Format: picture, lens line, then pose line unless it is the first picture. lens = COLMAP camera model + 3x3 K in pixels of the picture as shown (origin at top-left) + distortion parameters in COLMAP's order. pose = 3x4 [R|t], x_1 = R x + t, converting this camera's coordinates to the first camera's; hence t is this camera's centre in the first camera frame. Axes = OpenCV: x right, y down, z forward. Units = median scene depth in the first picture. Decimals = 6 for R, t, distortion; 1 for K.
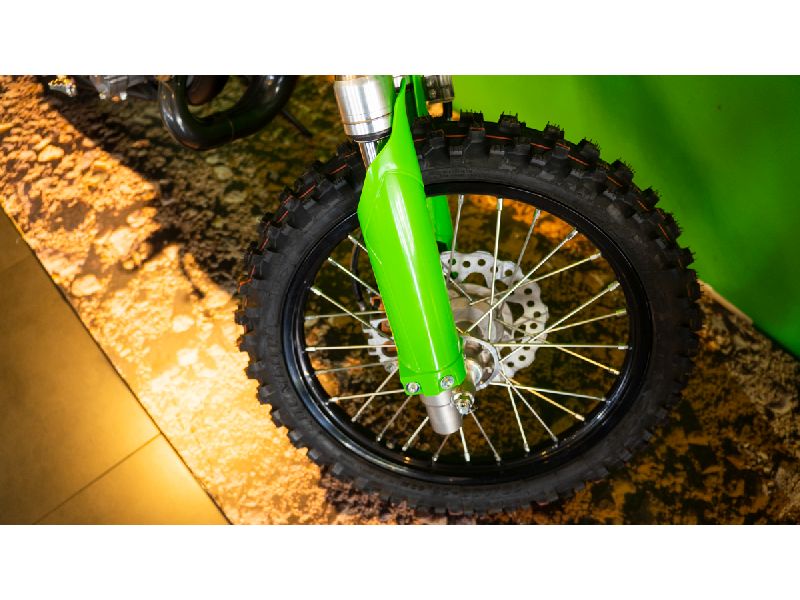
lens RADIAL K [[658.3, 0, 400.0], [0, 658.3, 300.0], [0, 0, 1]] dist [-0.201032, 0.131435]
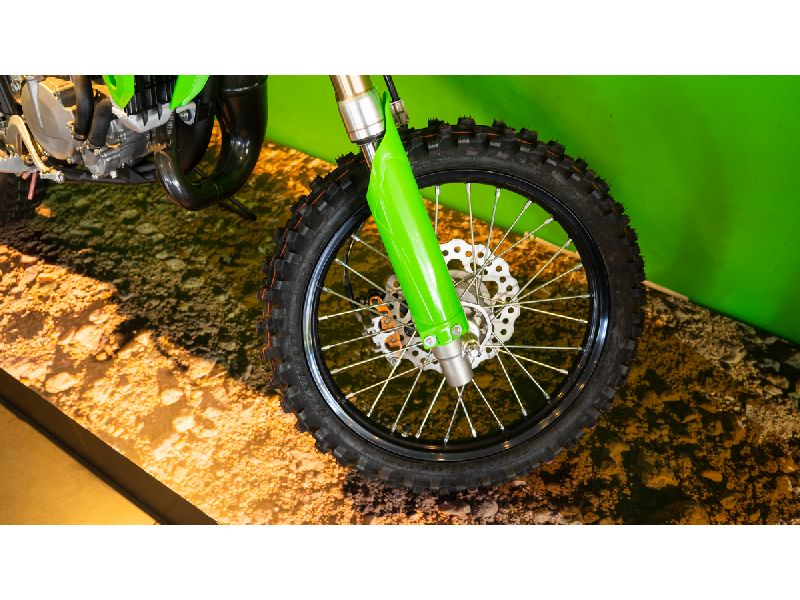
lens RADIAL K [[740.6, 0, 400.0], [0, 740.6, 300.0], [0, 0, 1]] dist [-0.161525, 0.162376]
pose [[0.972508, -0.168119, 0.161136, -0.143909], [0.199008, 0.959339, -0.200163, 0.189346], [-0.120933, 0.226727, 0.966421, -0.187293]]
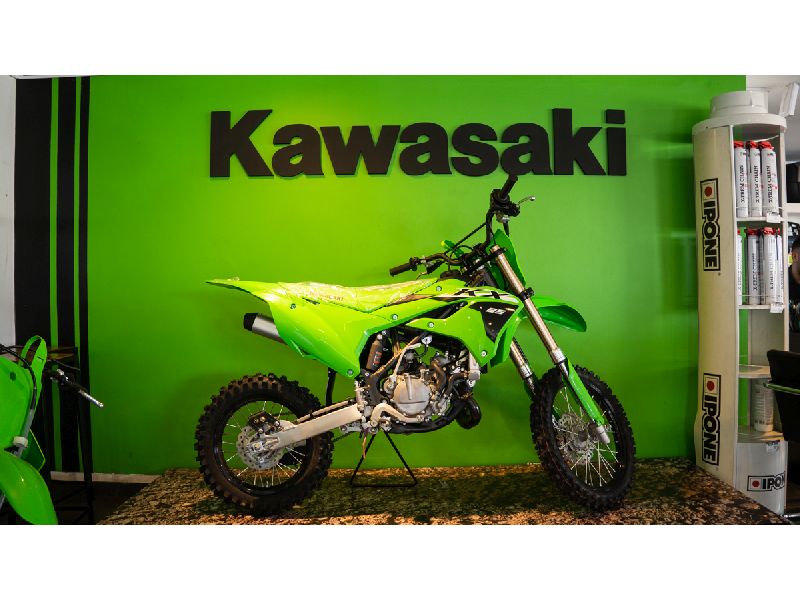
lens RADIAL K [[658.3, 0, 400.0], [0, 658.3, 300.0], [0, 0, 1]] dist [-0.201032, 0.131435]
pose [[0.683756, -0.026827, 0.729217, -1.923972], [0.613584, 0.562025, -0.554656, 0.598600], [-0.394958, 0.826685, 0.400748, -0.290155]]
